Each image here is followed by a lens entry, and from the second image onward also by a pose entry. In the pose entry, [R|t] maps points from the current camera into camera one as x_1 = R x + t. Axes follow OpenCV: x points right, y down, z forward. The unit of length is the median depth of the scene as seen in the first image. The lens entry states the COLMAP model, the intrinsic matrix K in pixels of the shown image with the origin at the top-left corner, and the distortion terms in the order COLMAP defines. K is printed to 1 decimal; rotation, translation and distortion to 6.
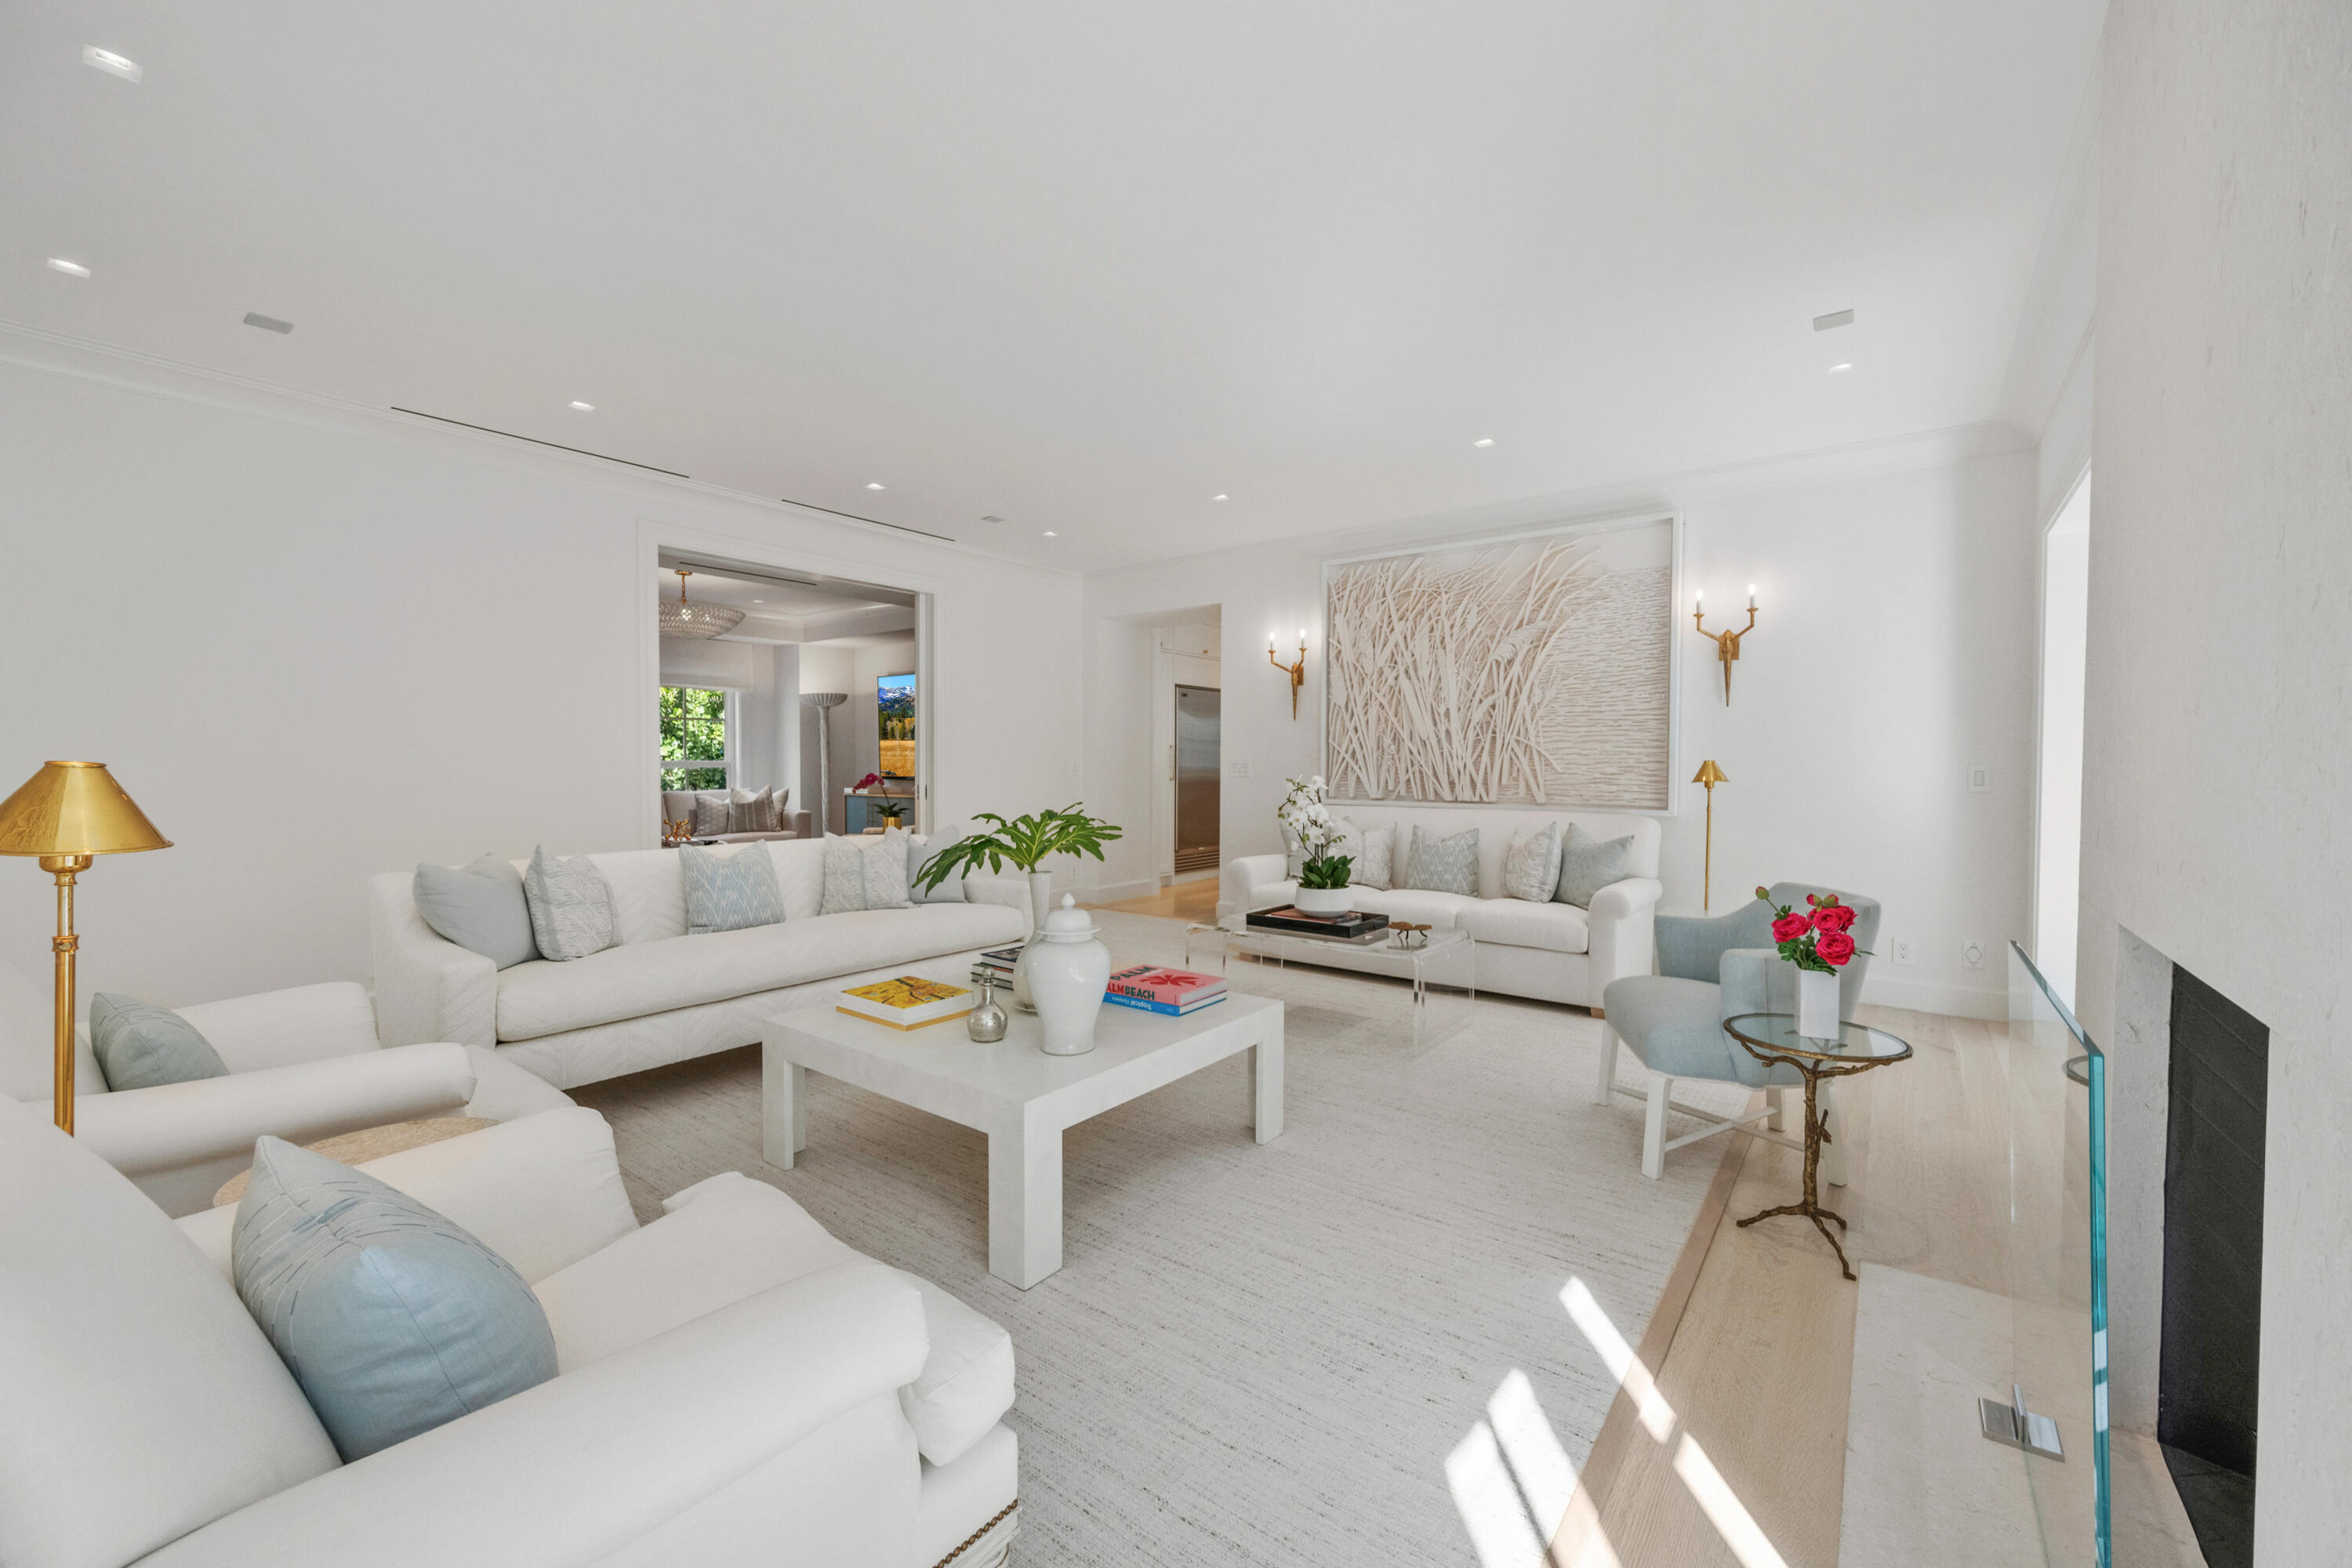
lens RADIAL K [[941.9, 0, 1176.0], [0, 941.9, 784.0], [0, 0, 1]] dist [0.000848, 0.000060]
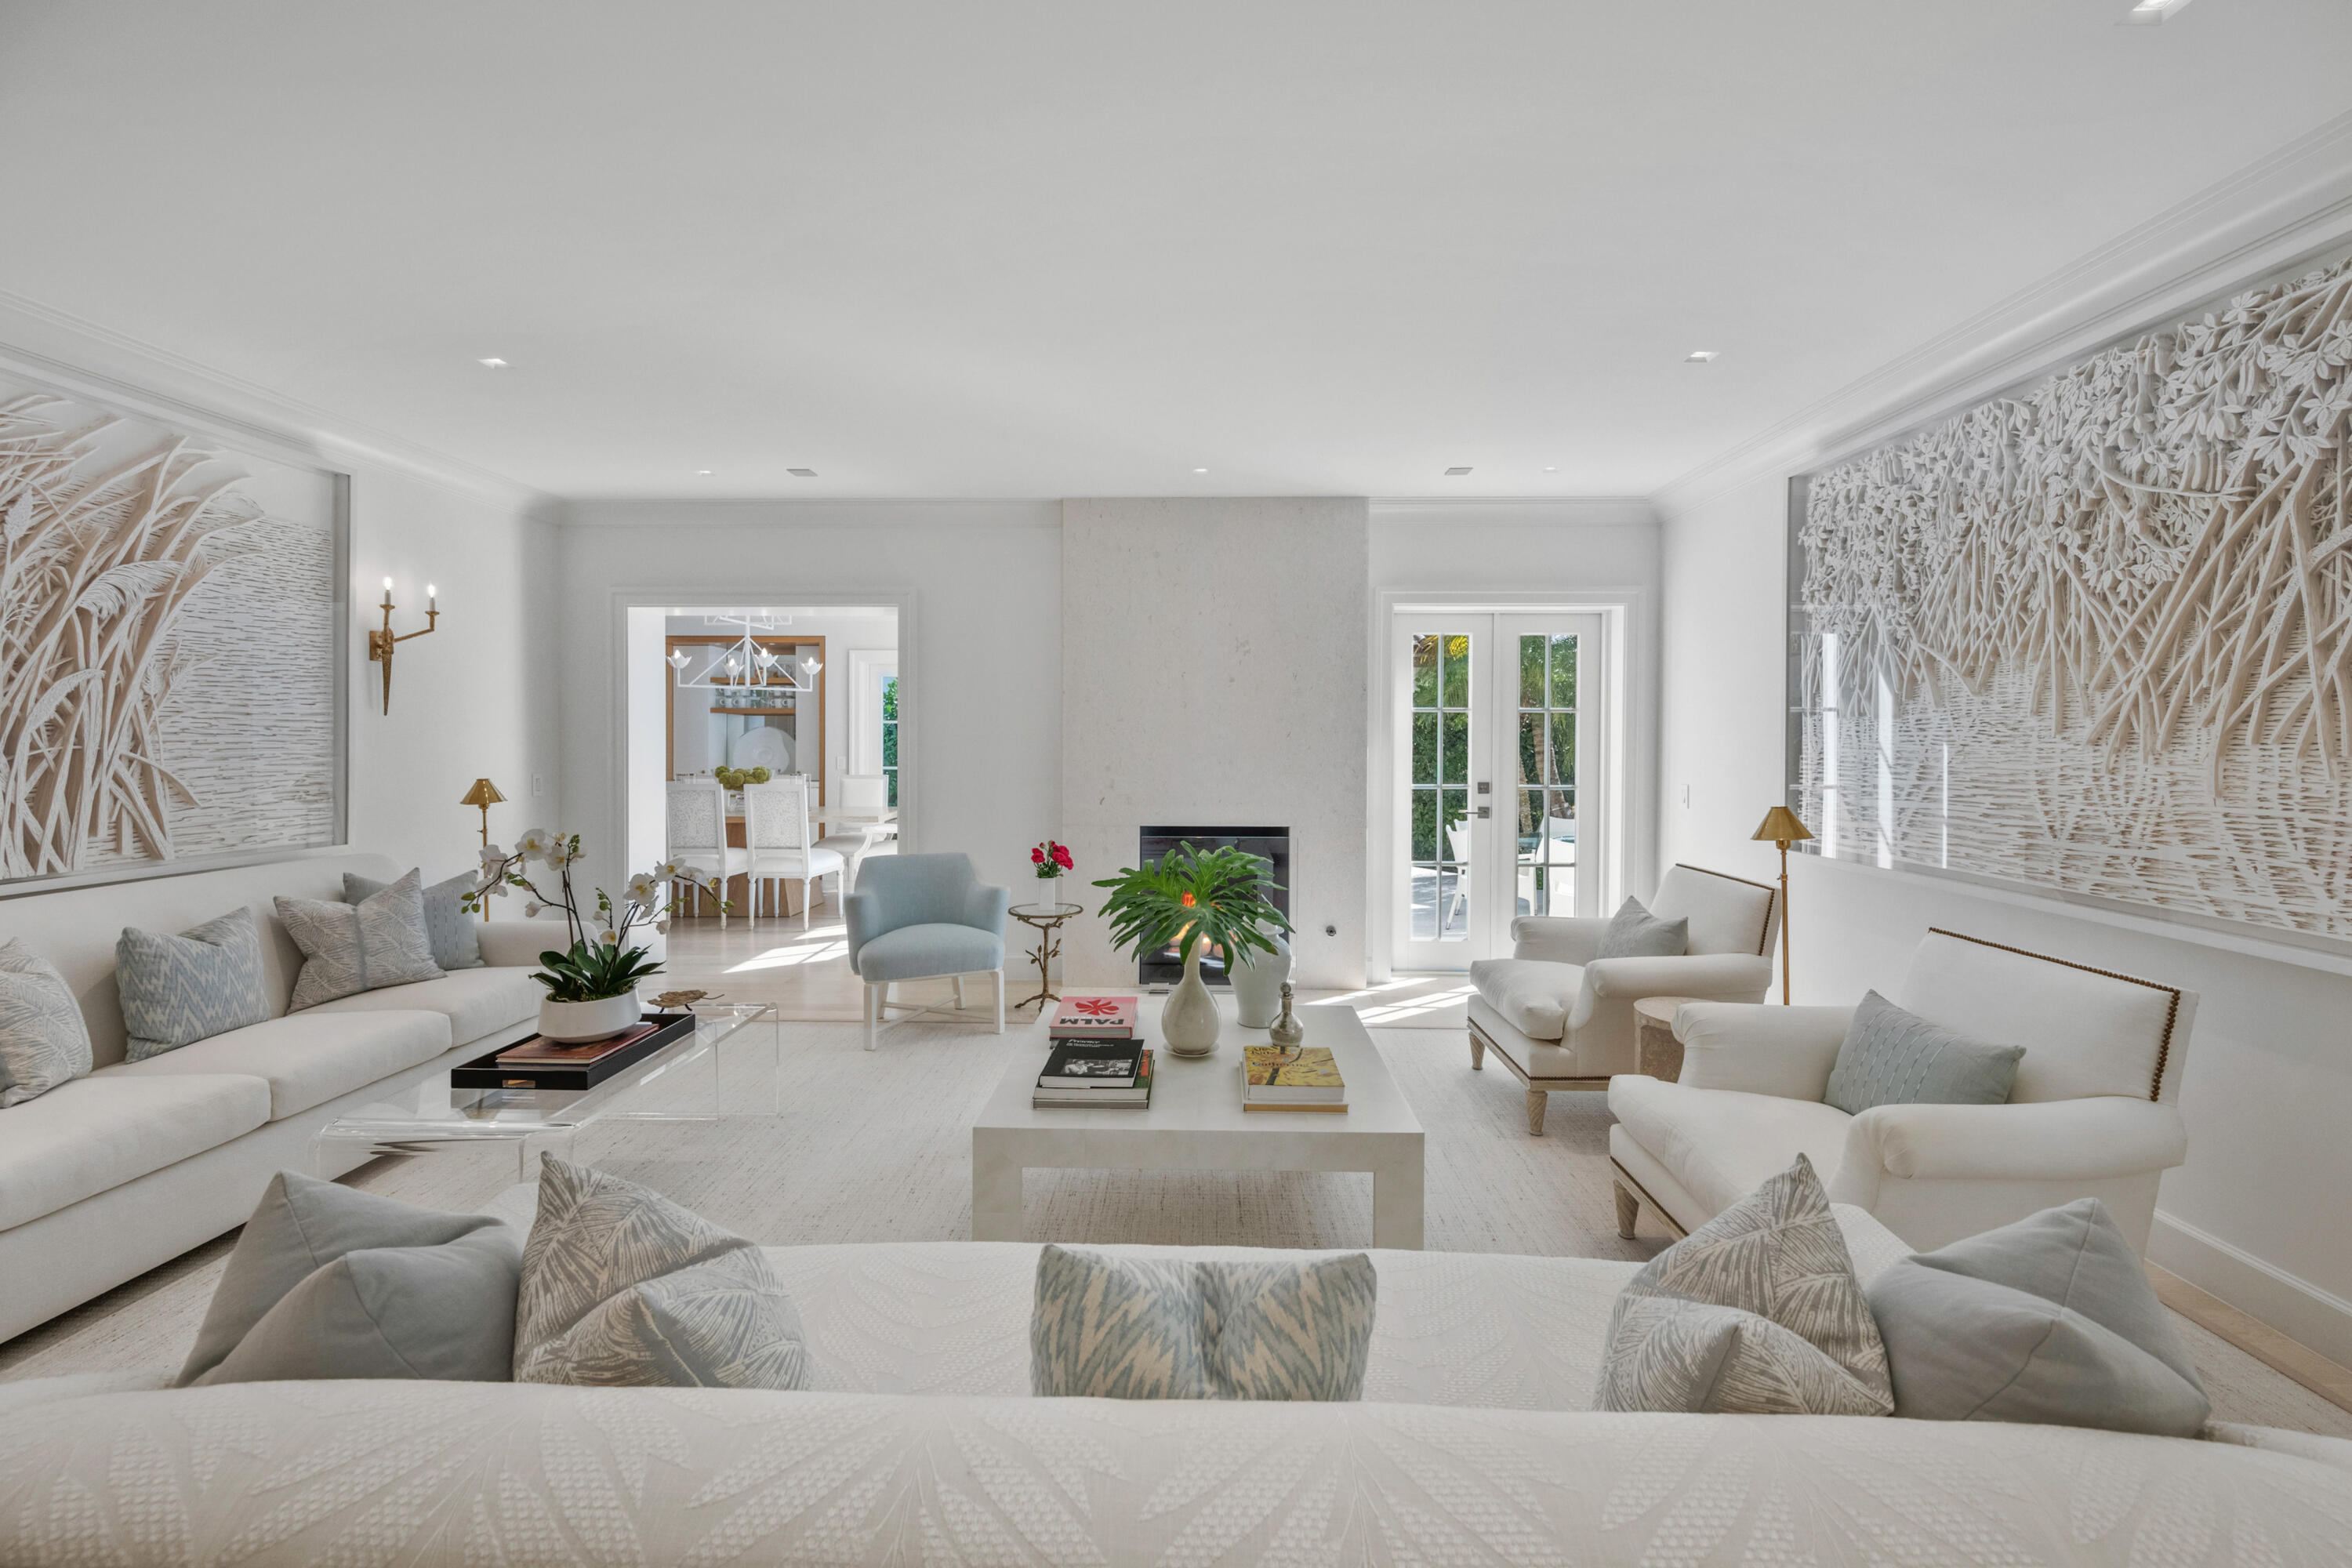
lens RADIAL K [[898.1, 0, 1166.5], [0, 898.1, 724.2], [0, 0, 1]] dist [0.000514, 0.000098]
pose [[-0.592451, 0.002368, 0.805603, -1.211747], [0.010631, 0.999932, 0.004878, -0.169207], [-0.805536, 0.011454, -0.592436, 2.196770]]
